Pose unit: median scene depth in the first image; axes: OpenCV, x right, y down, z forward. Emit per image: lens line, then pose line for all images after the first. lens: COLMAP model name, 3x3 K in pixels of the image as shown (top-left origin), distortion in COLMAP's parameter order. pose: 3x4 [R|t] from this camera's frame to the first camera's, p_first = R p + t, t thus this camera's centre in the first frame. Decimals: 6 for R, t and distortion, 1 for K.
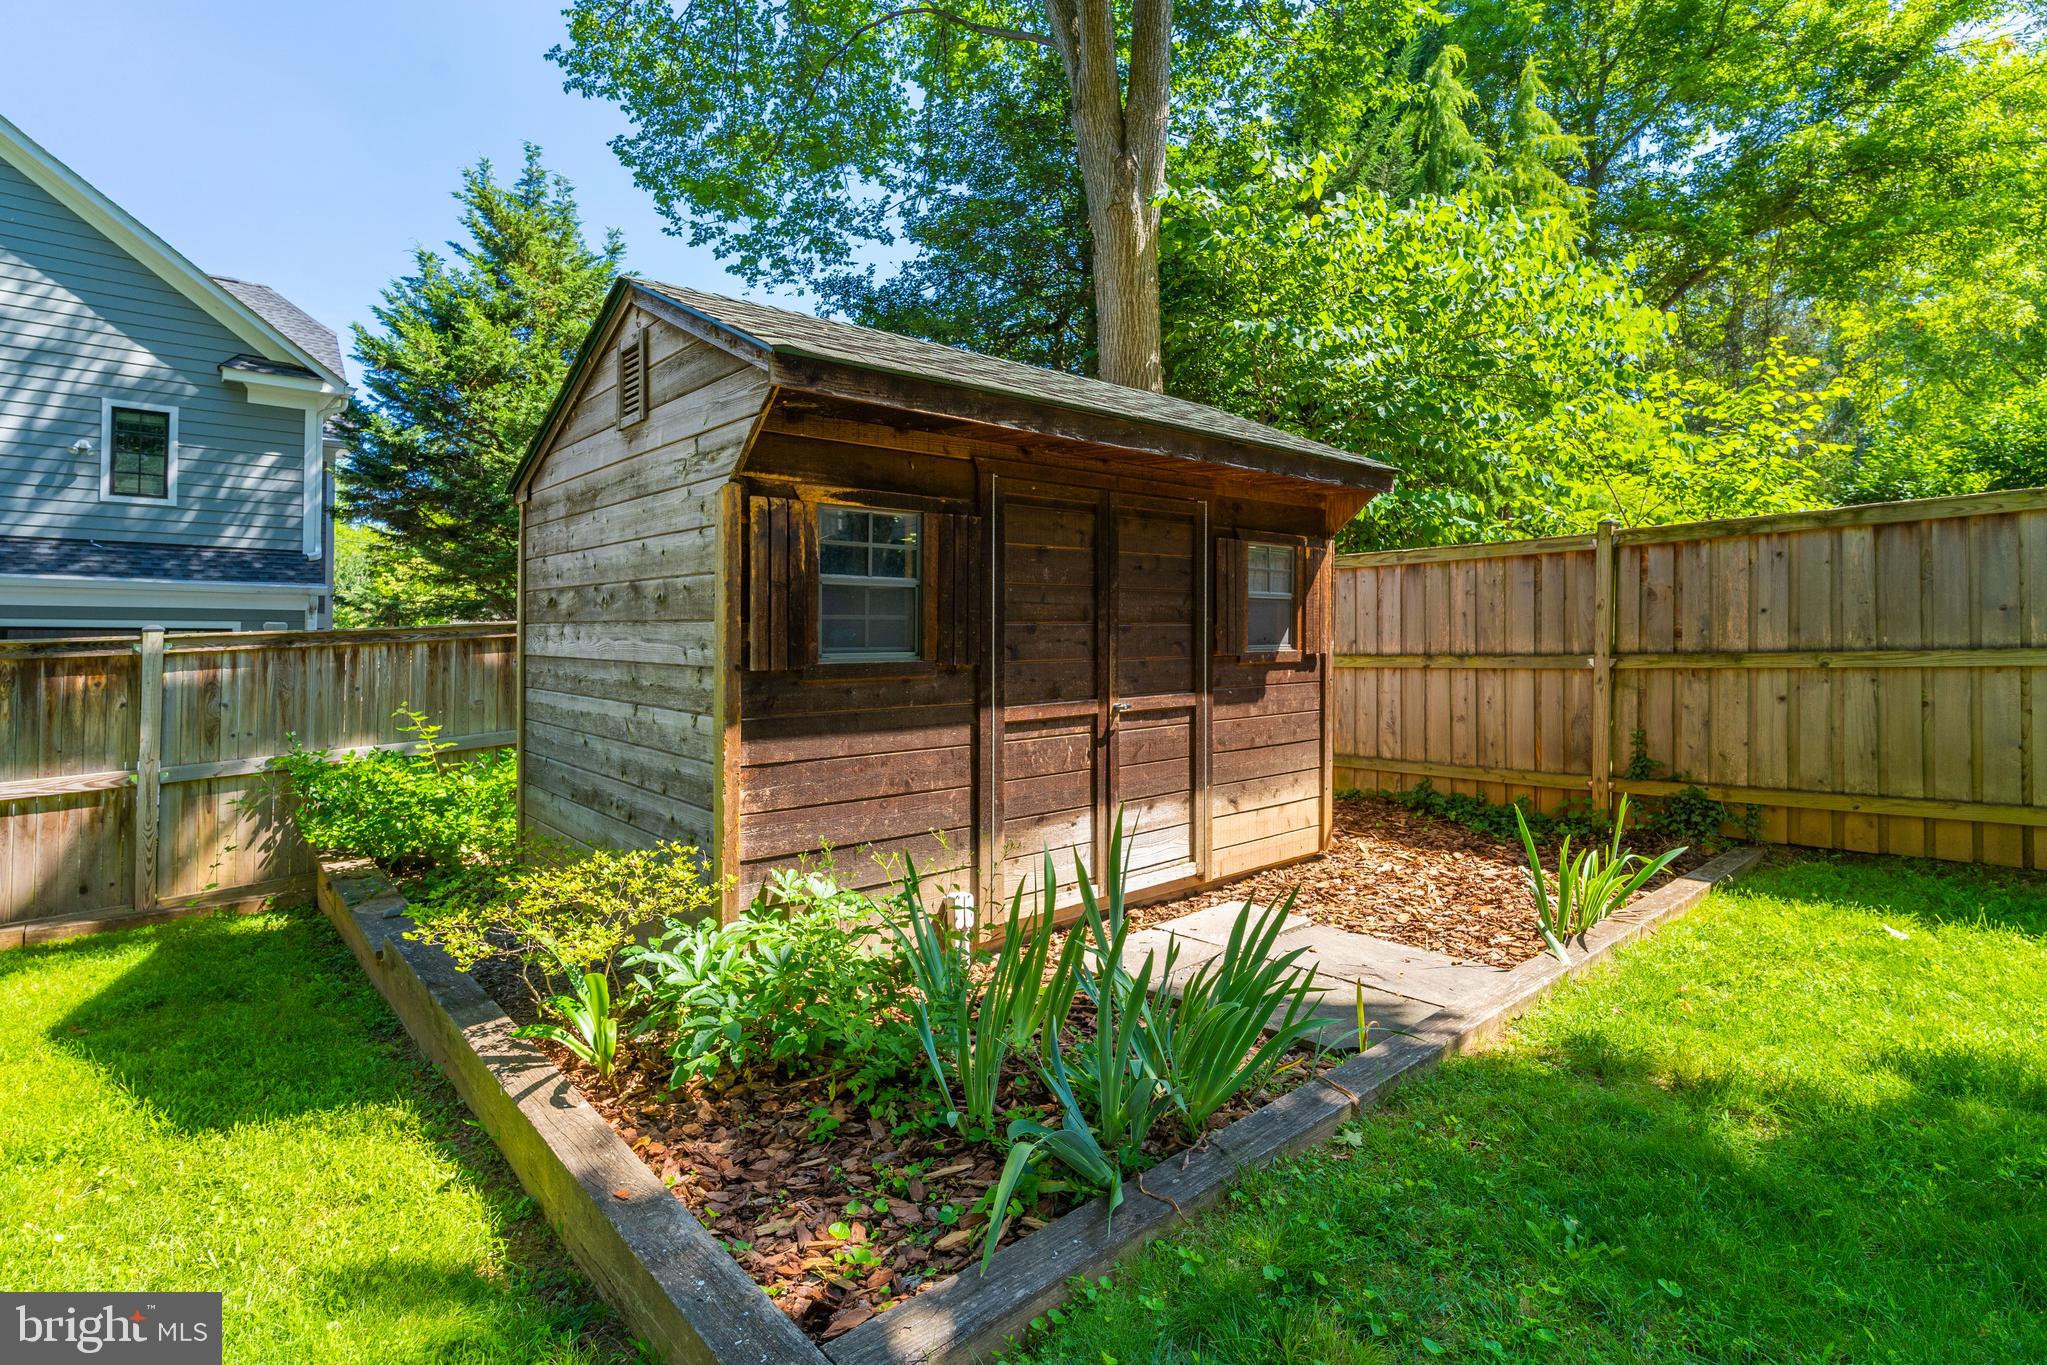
lens RADIAL K [[995.7, 0, 1023.2], [0, 995.7, 611.4], [0, 0, 1]] dist [-0.030290, -0.000335]
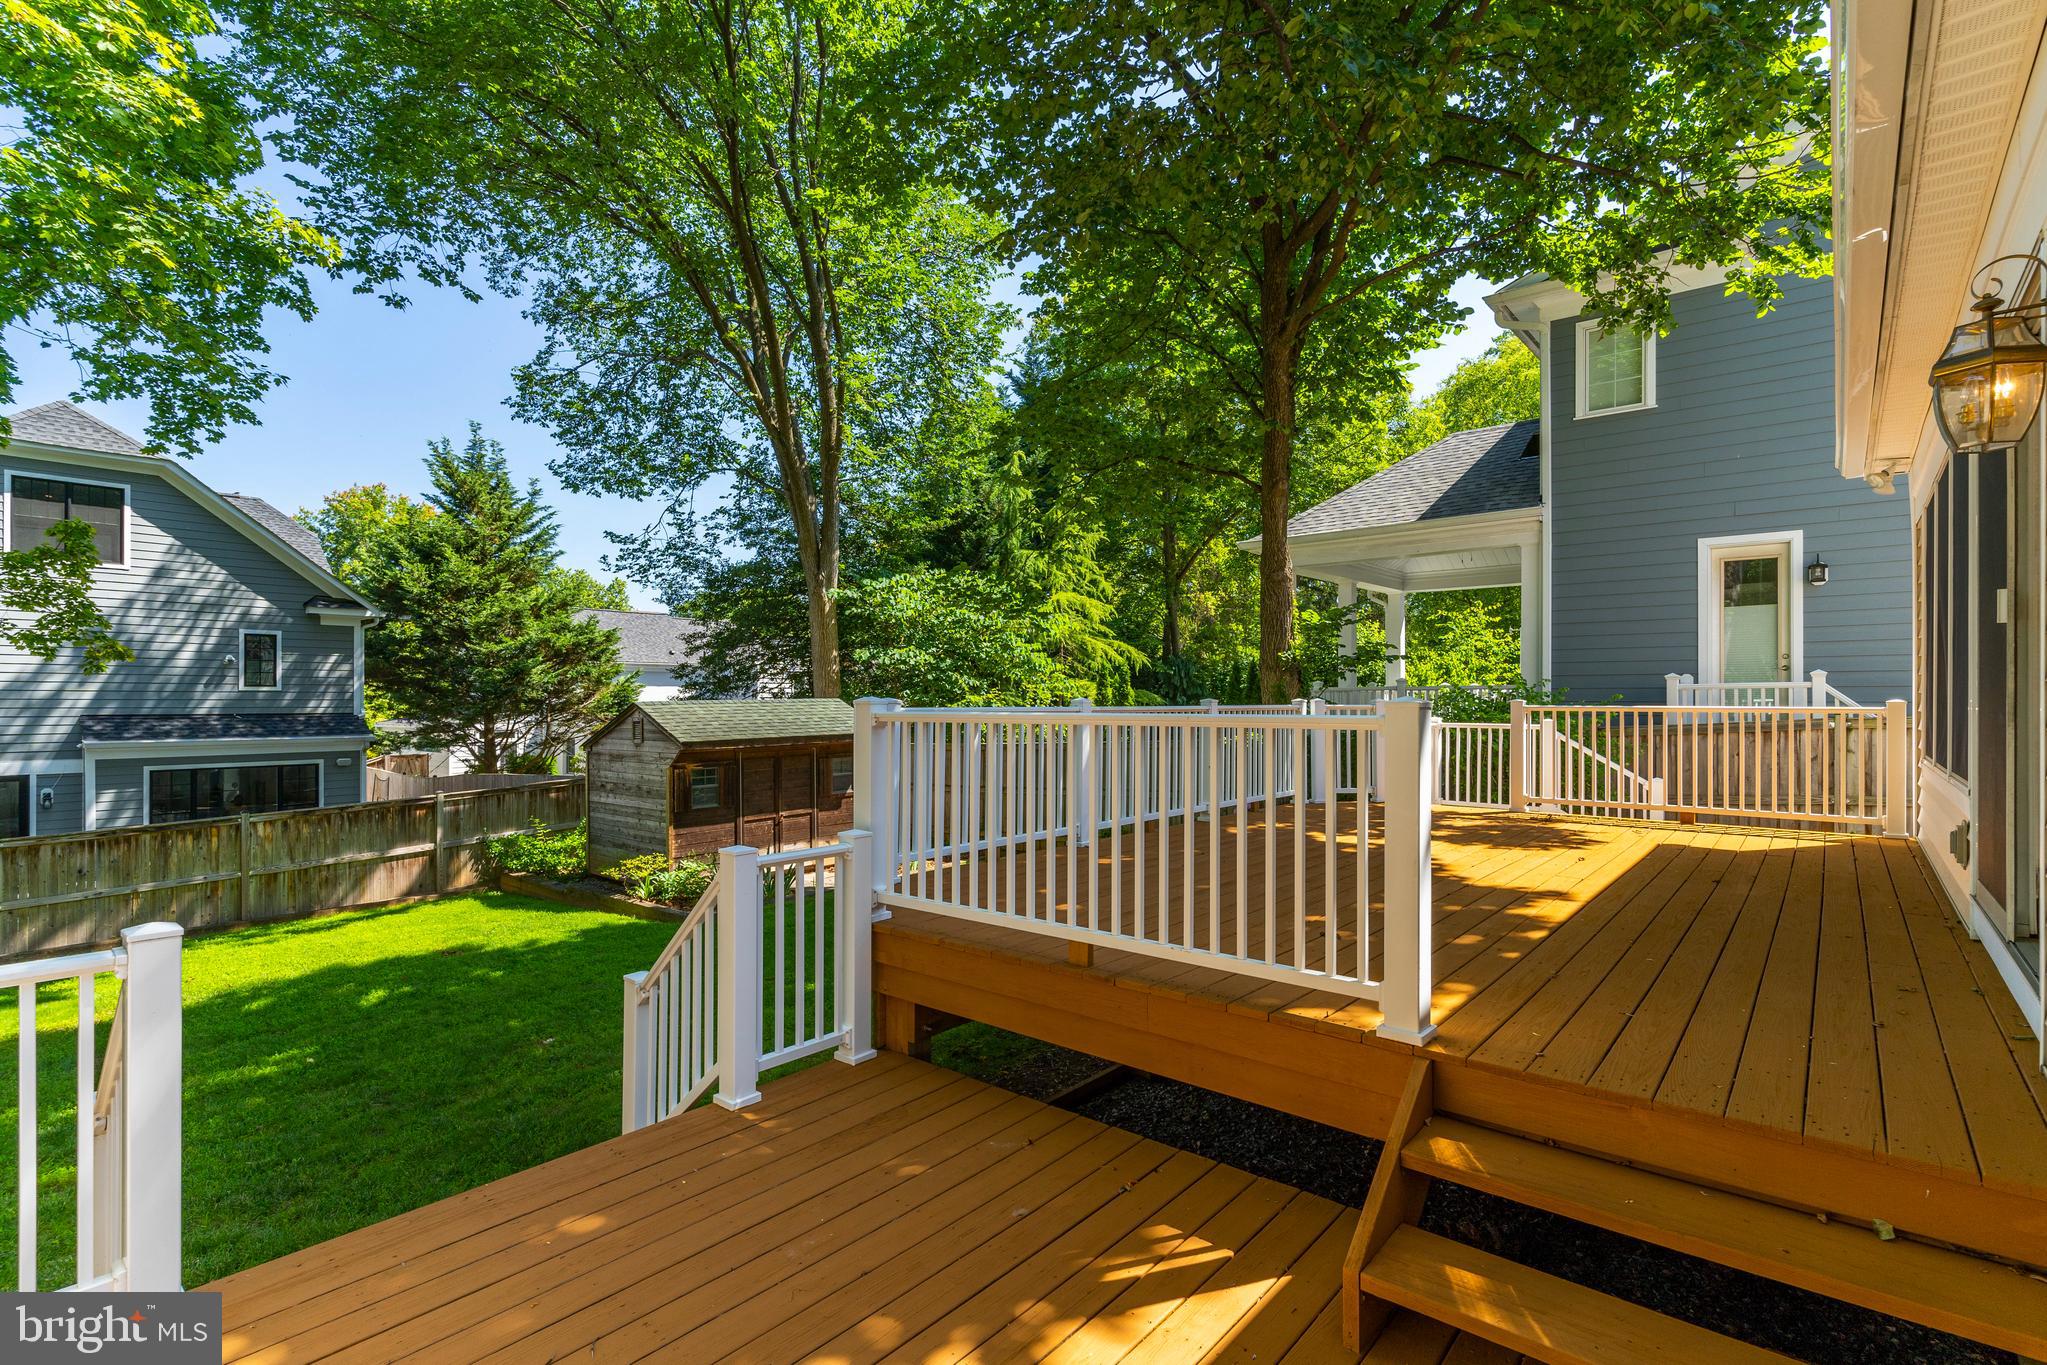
lens RADIAL K [[976.1, 0, 1023.5], [0, 976.1, 682.5], [0, 0, 1]] dist [-0.027914, -0.000165]
pose [[0.988878, -0.005887, 0.148611, 0.150369], [0.004847, 0.999961, 0.007360, -0.134575], [-0.148648, -0.006558, 0.988868, -0.861193]]
